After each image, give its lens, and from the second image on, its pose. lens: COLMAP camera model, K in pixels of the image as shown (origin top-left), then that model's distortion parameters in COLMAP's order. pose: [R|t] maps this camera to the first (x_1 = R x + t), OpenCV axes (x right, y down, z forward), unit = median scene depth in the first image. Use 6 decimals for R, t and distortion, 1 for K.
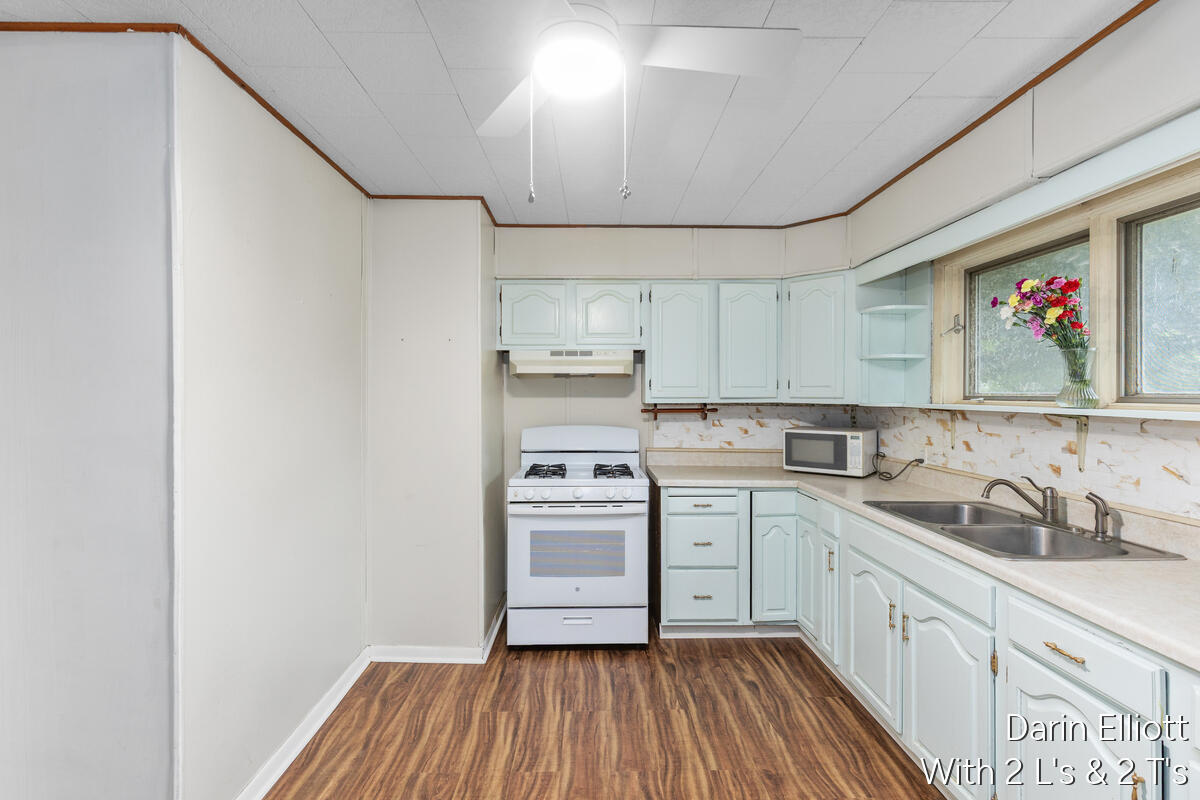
lens RADIAL K [[539.7, 0, 597.8], [0, 539.7, 389.4], [0, 0, 1]] dist [0.001312, 0.000079]
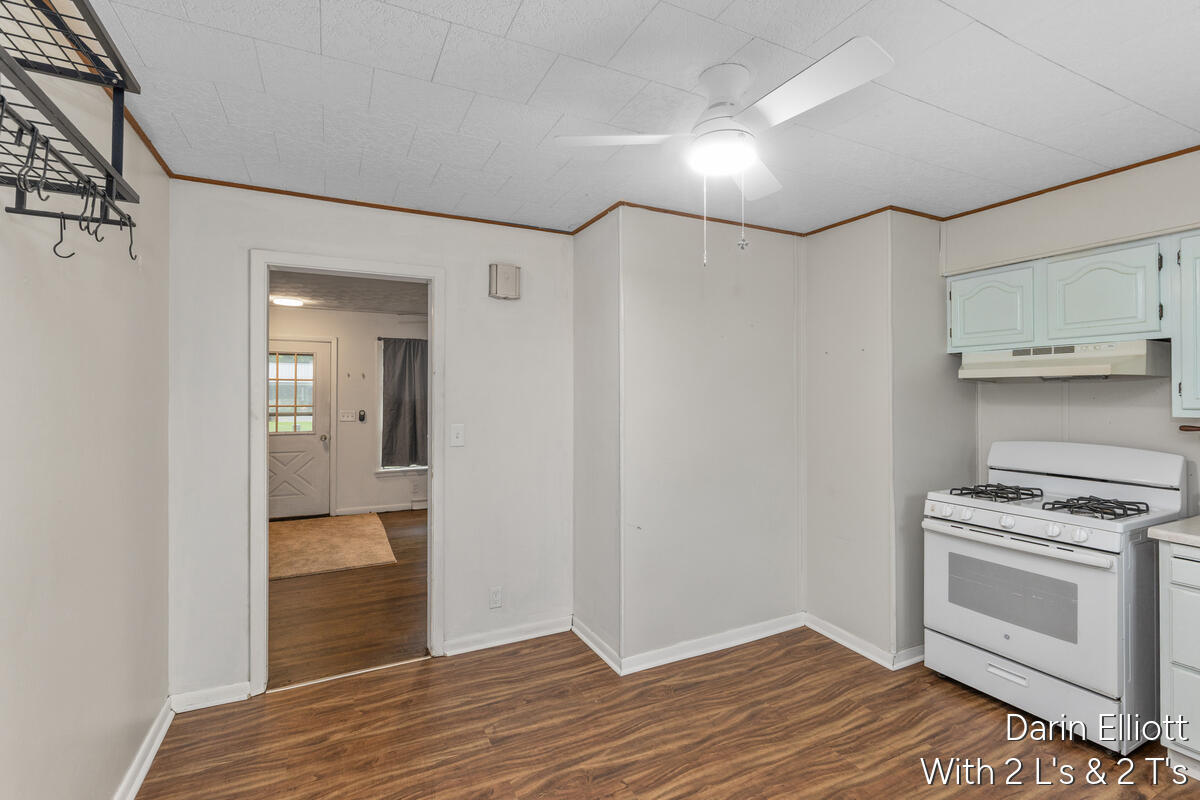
lens RADIAL K [[539.7, 0, 597.8], [0, 539.7, 389.4], [0, 0, 1]] dist [0.001312, 0.000079]
pose [[0.436822, -0.010242, -0.899490, 0.460882], [0.007537, 0.999942, -0.007725, -0.010763], [0.899516, -0.003405, 0.436874, 0.070882]]
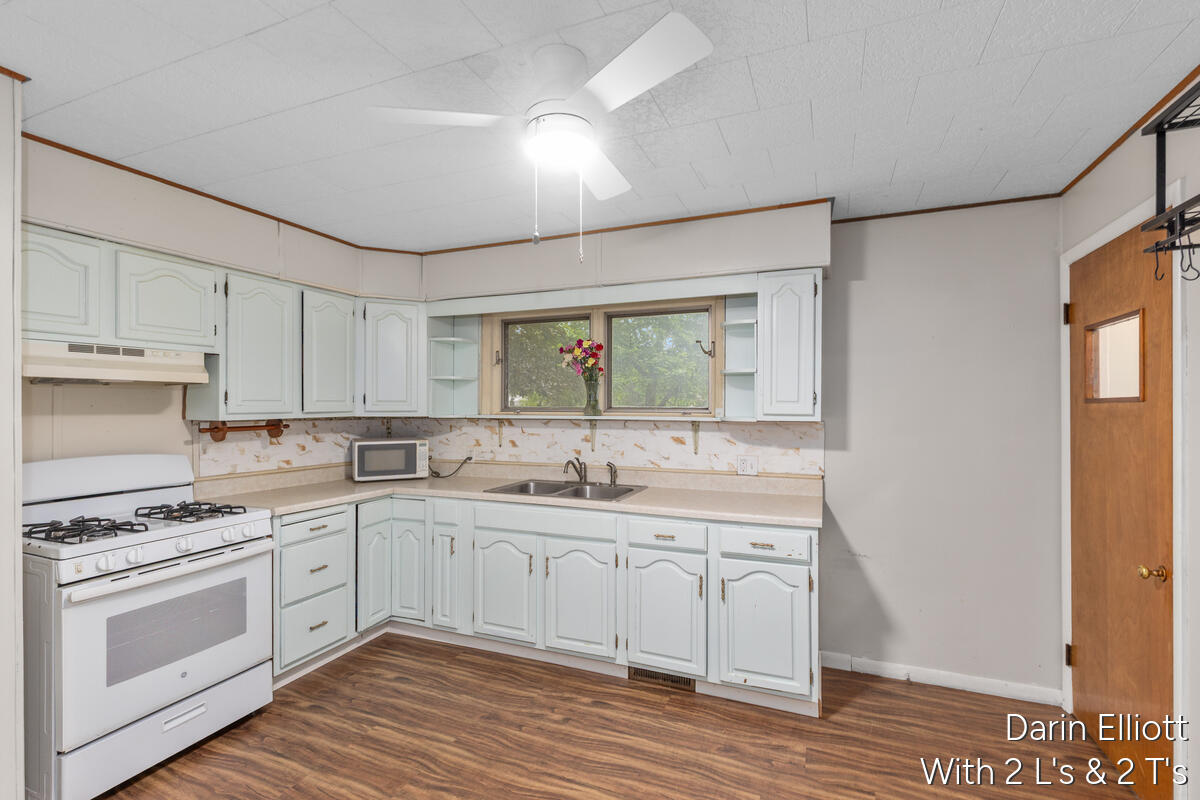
lens RADIAL K [[545.9, 0, 600.0], [0, 545.9, 400.0], [0, 0, 1]] dist [-0.003042, -0.000165]
pose [[0.399742, 0.006524, 0.916604, -0.517755], [-0.005332, 0.999974, -0.004792, -0.005329], [-0.916612, -0.002972, 0.399767, 0.189829]]
